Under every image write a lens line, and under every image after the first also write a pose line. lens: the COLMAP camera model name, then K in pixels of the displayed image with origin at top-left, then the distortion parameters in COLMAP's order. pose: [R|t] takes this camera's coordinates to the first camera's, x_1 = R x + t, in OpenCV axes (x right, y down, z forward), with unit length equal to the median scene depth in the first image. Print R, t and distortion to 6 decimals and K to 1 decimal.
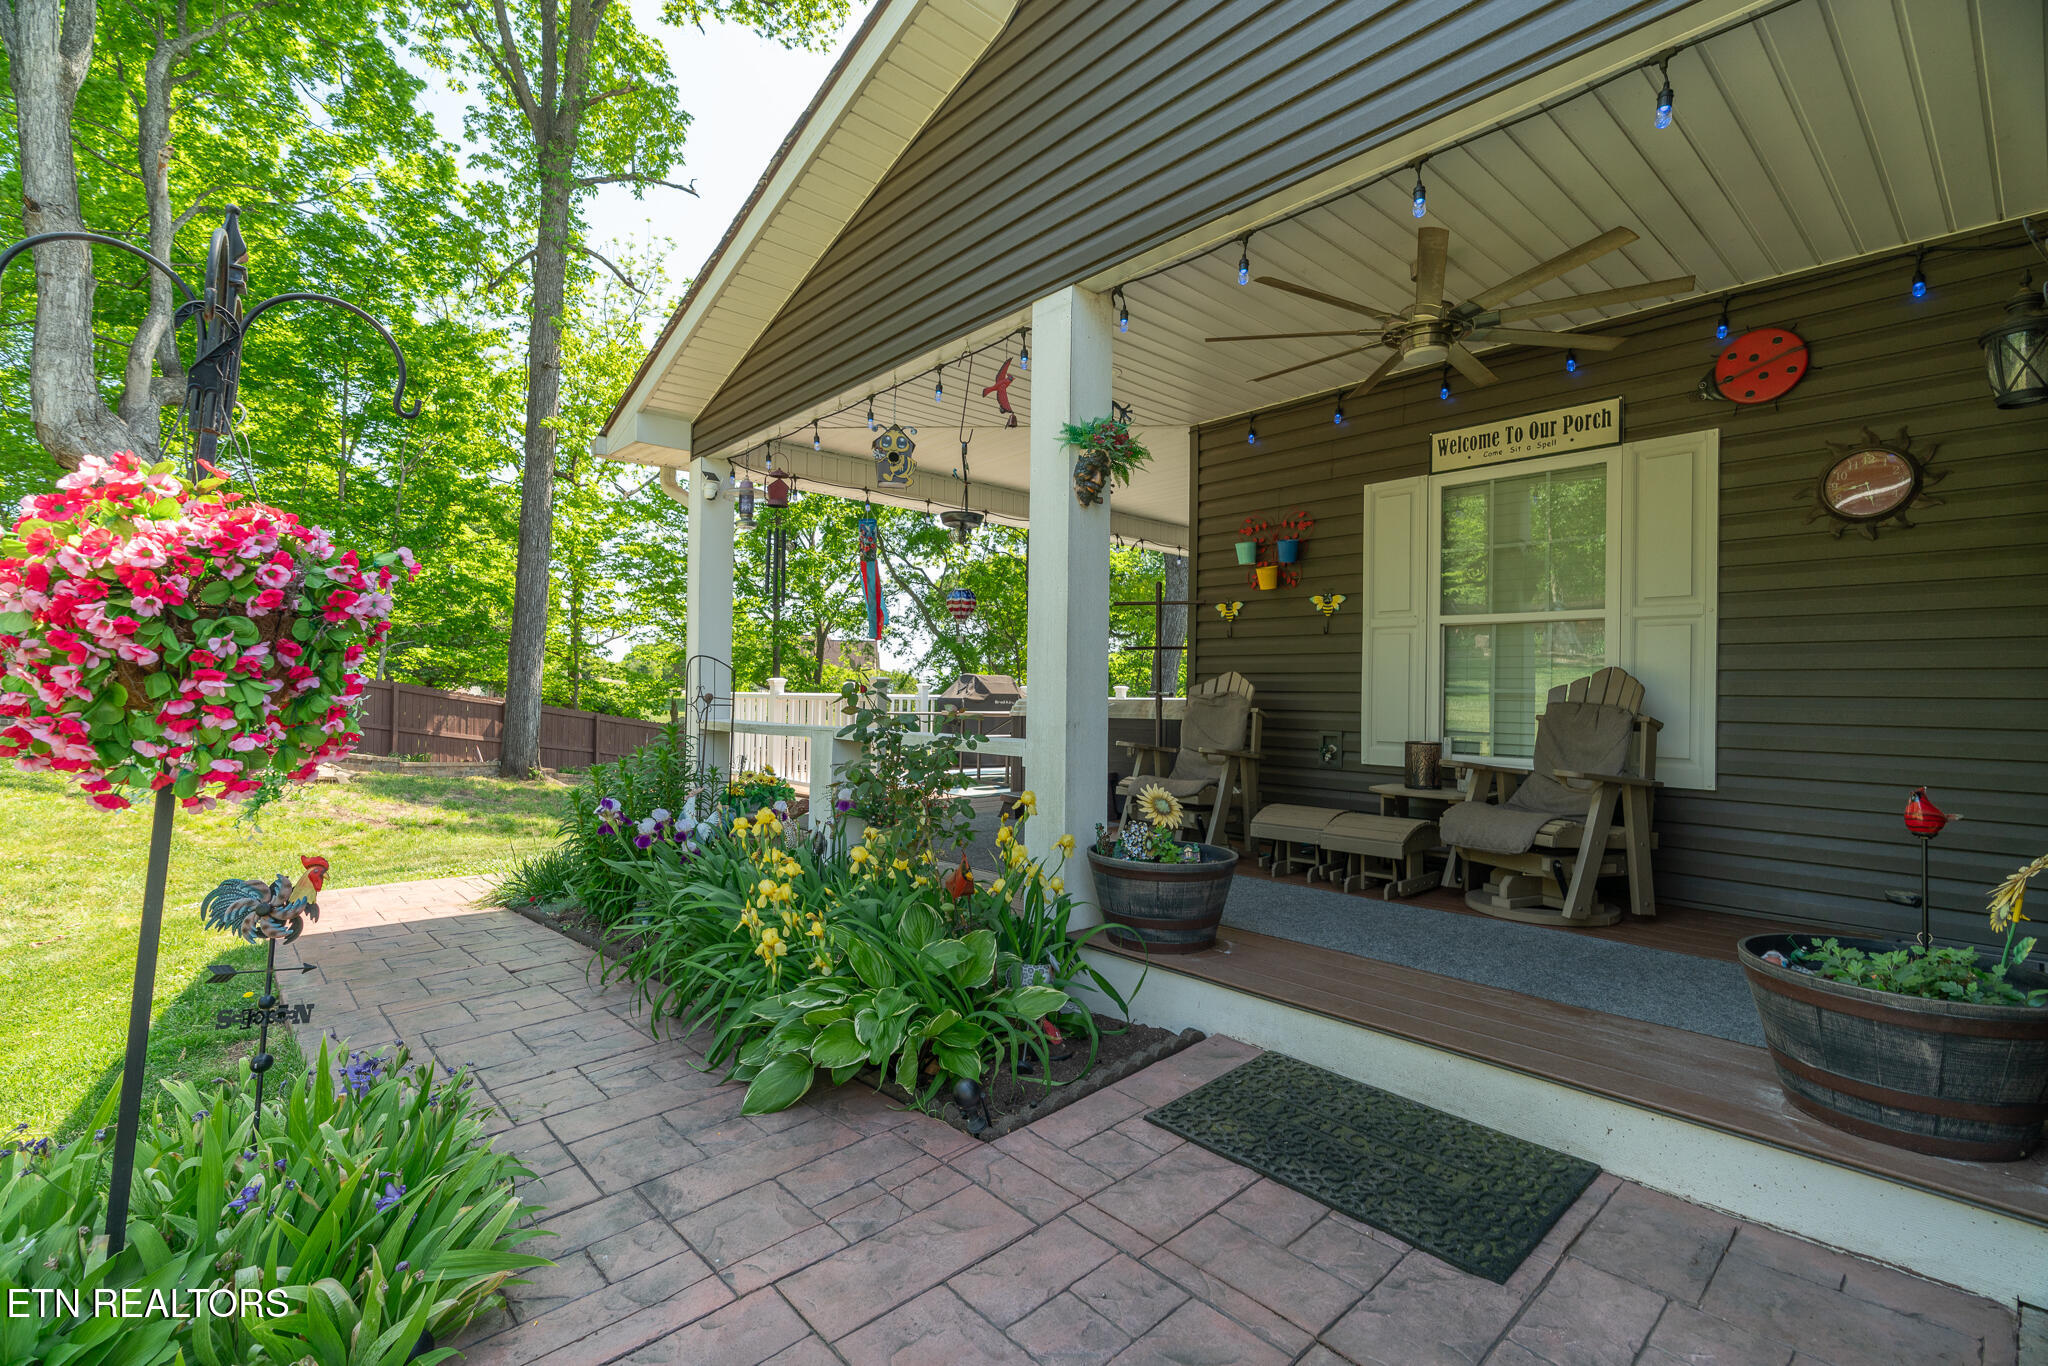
lens RADIAL K [[911.6, 0, 1034.0], [0, 911.6, 680.4], [0, 0, 1]] dist [-0.024108, 0.007260]
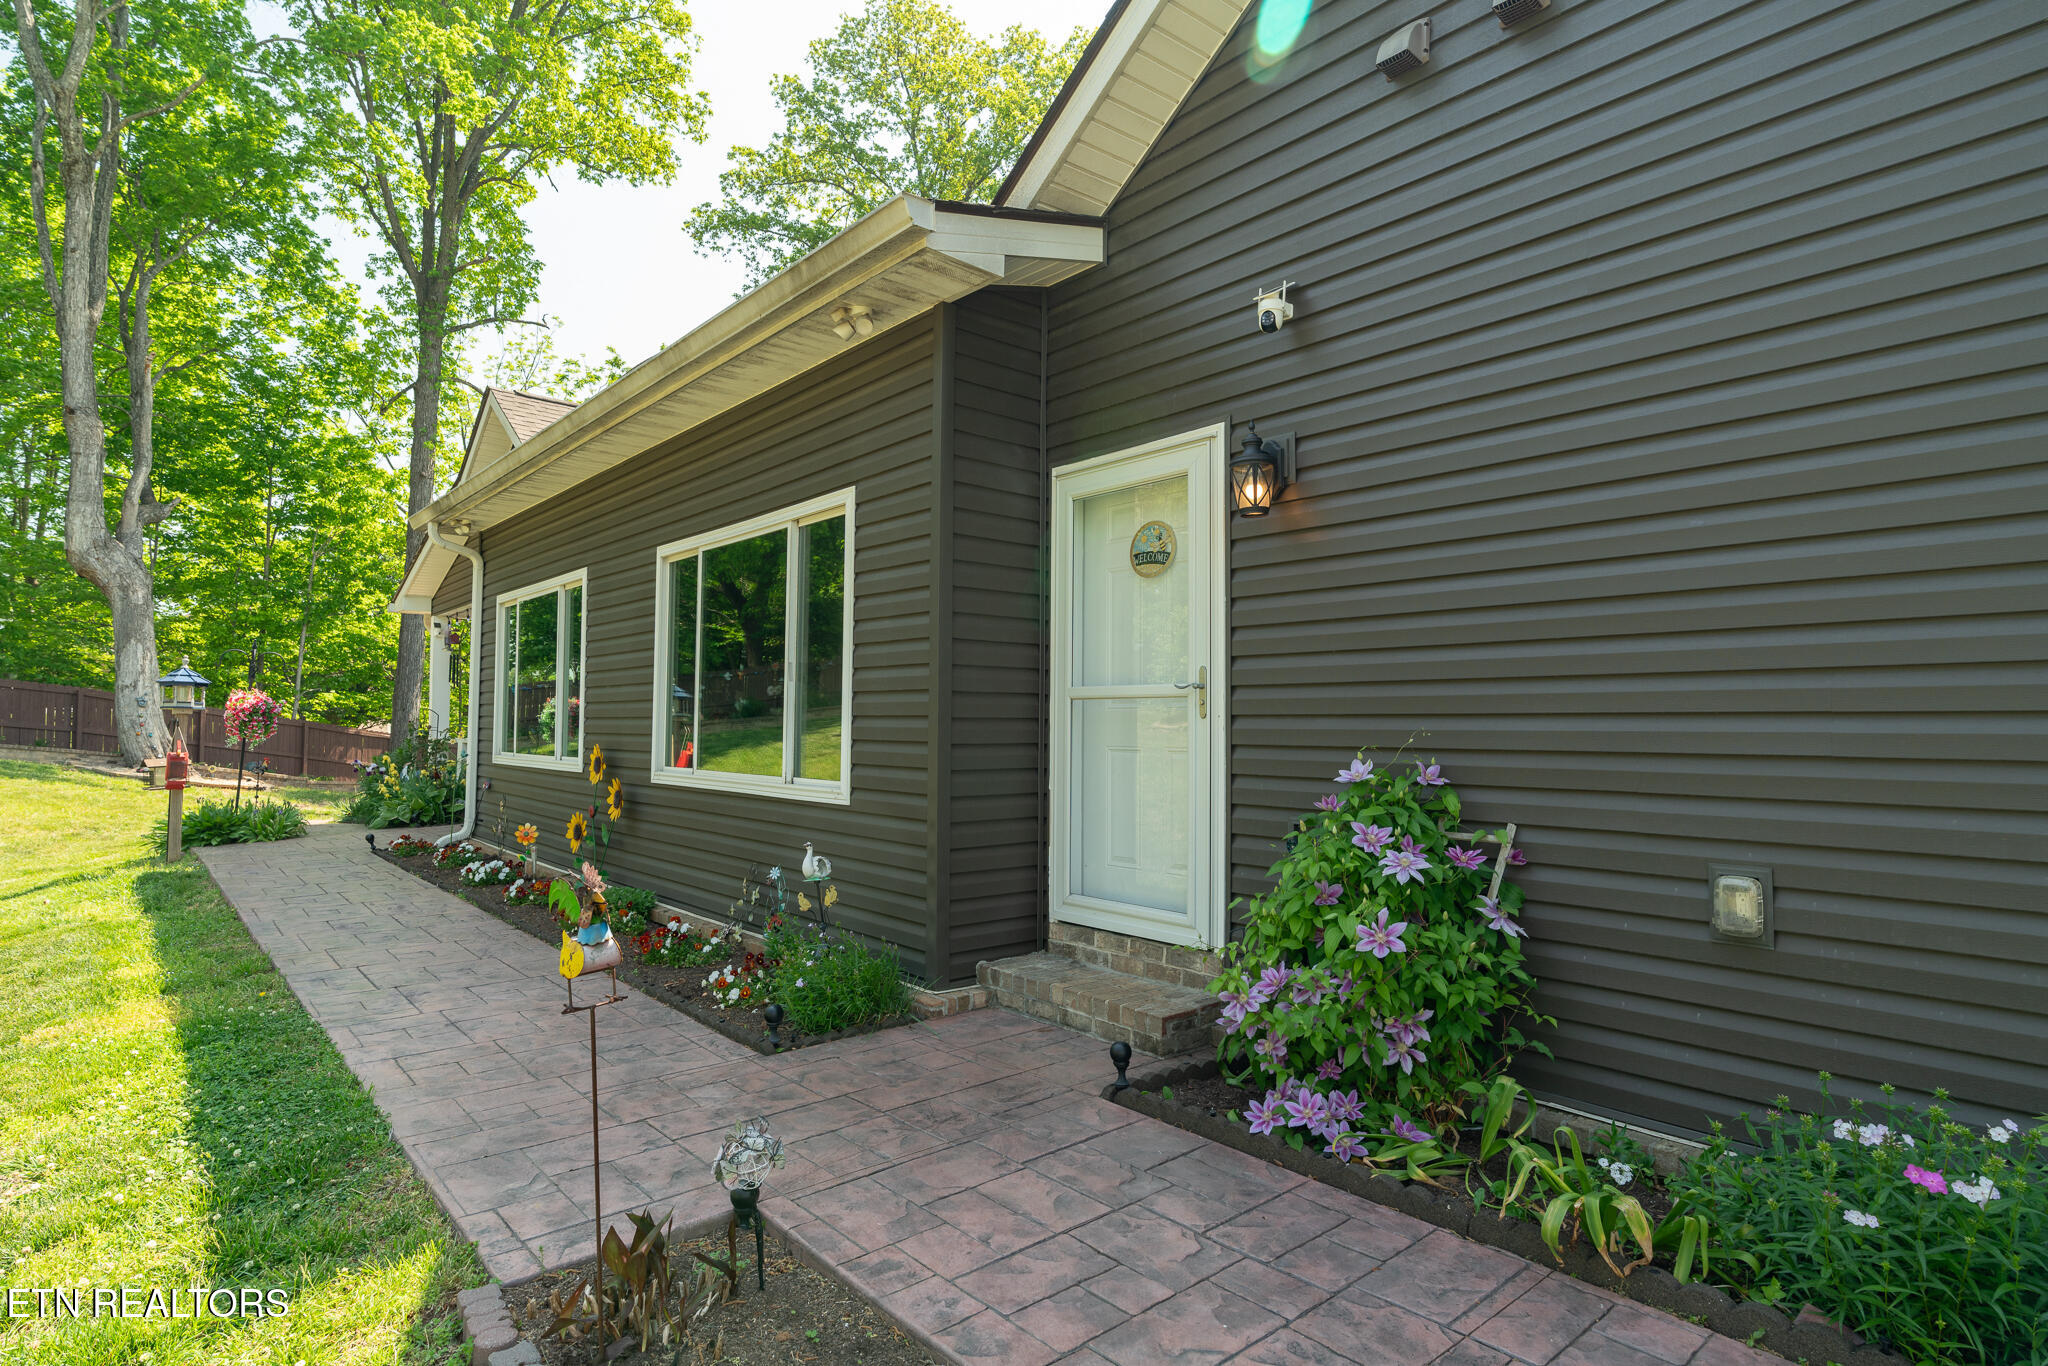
lens RADIAL K [[1082.5, 0, 1024.0], [0, 1082.5, 683.0], [0, 0, 1]] dist [0.000280, 0.000162]
pose [[0.999137, -0.008773, -0.040599, 0.355167], [0.007665, 0.999596, -0.027358, -0.001964], [0.040823, 0.027023, 0.998801, -0.472376]]
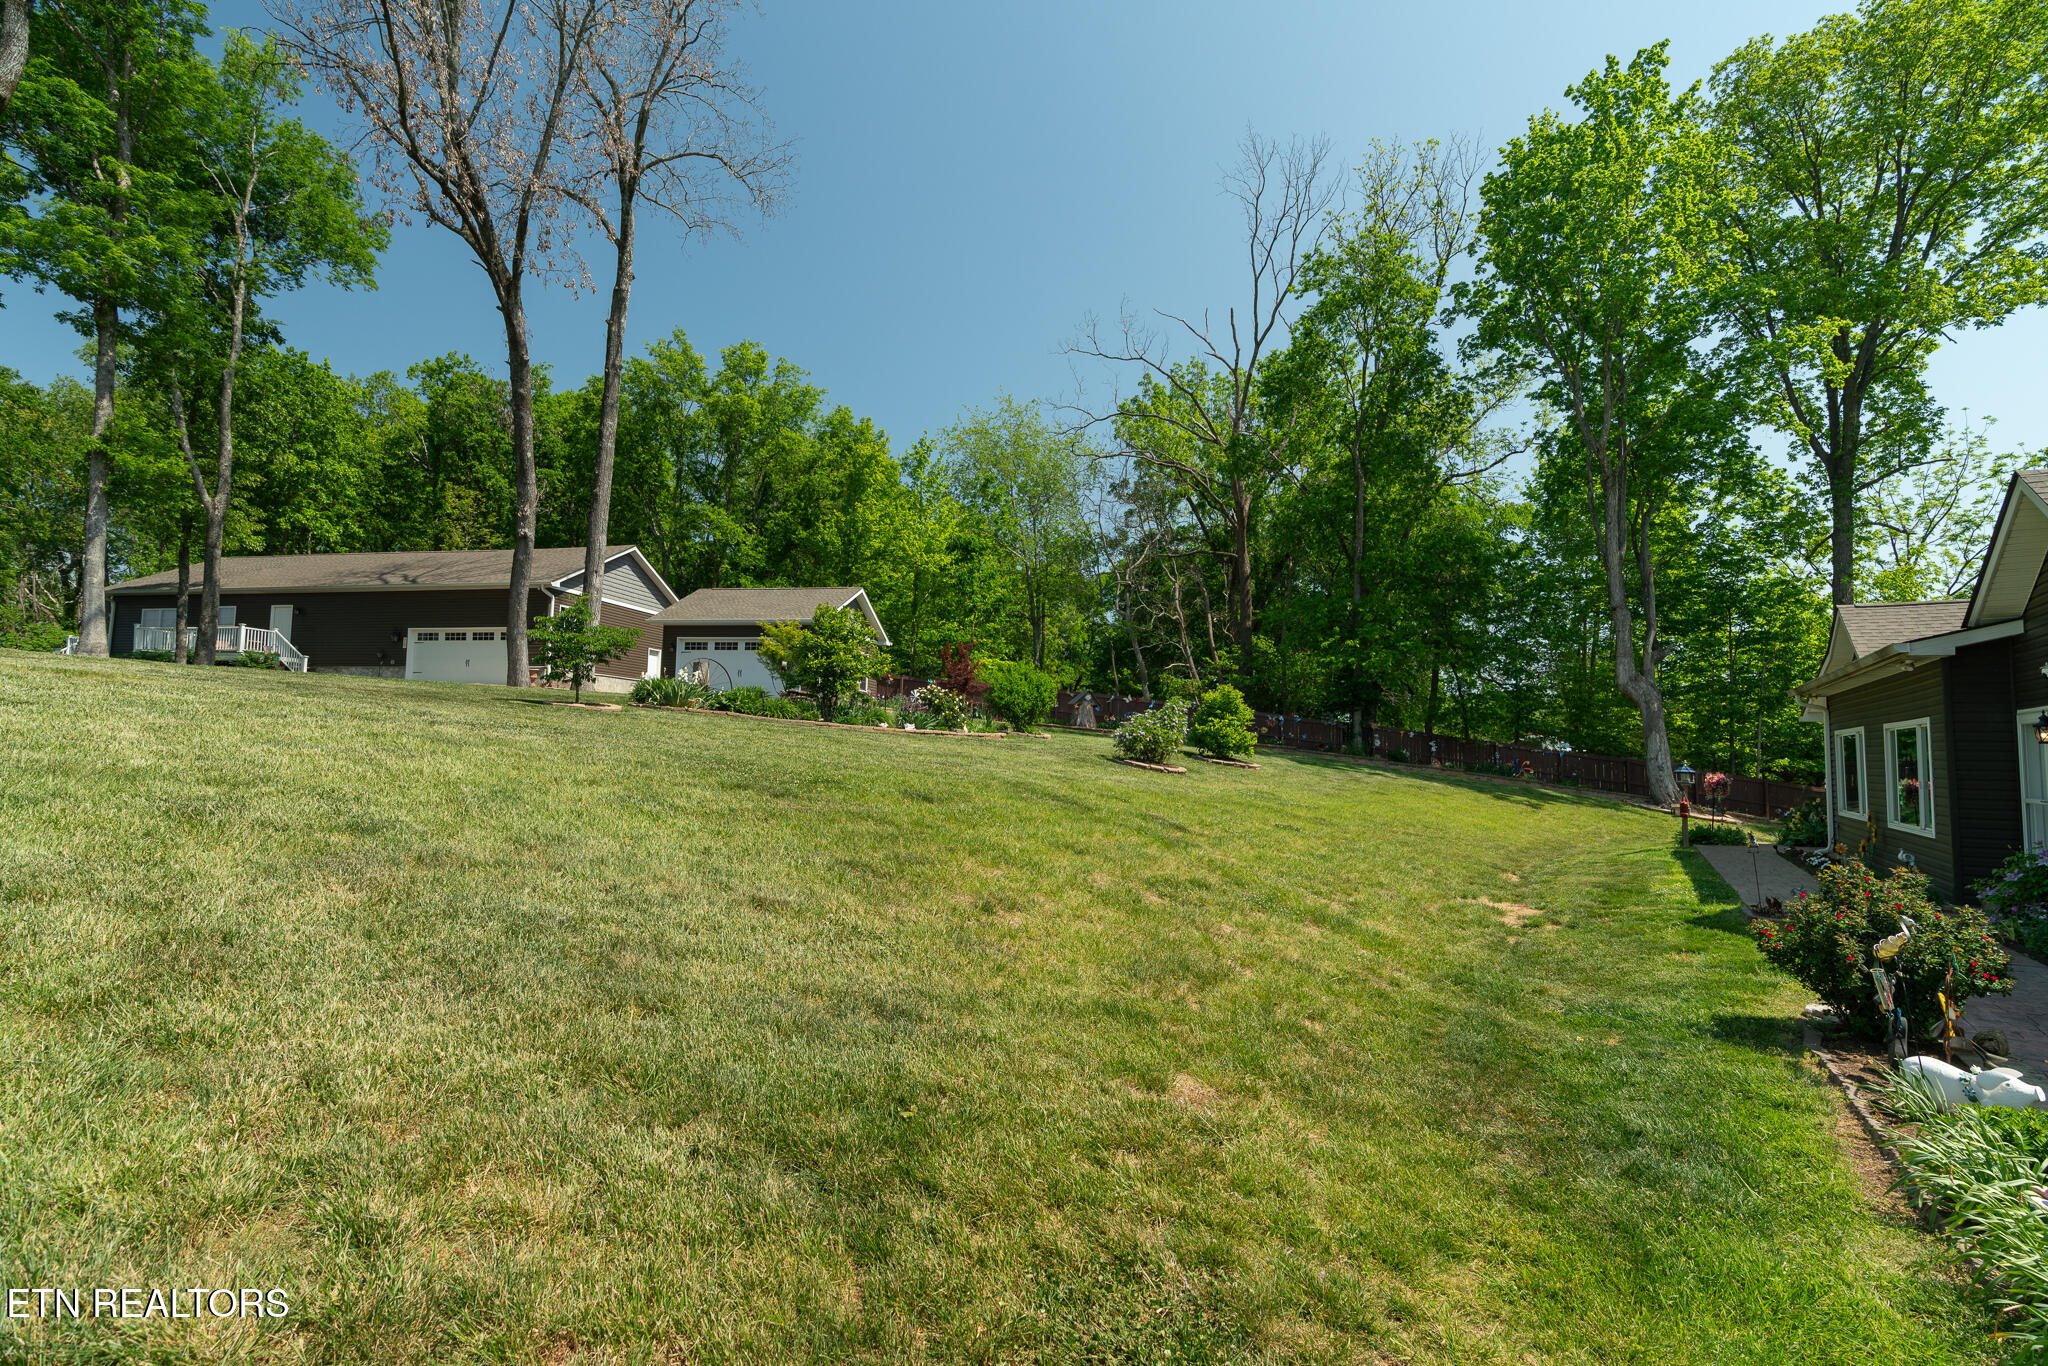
lens RADIAL K [[946.9, 0, 997.9], [0, 946.9, 680.4], [0, 0, 1]] dist [-0.001583, 0.000020]
pose [[0.243242, -0.078924, -0.966749, 0.779492], [-0.005842, 0.996547, -0.082826, -0.029067], [0.969948, 0.025795, 0.241941, -0.979265]]
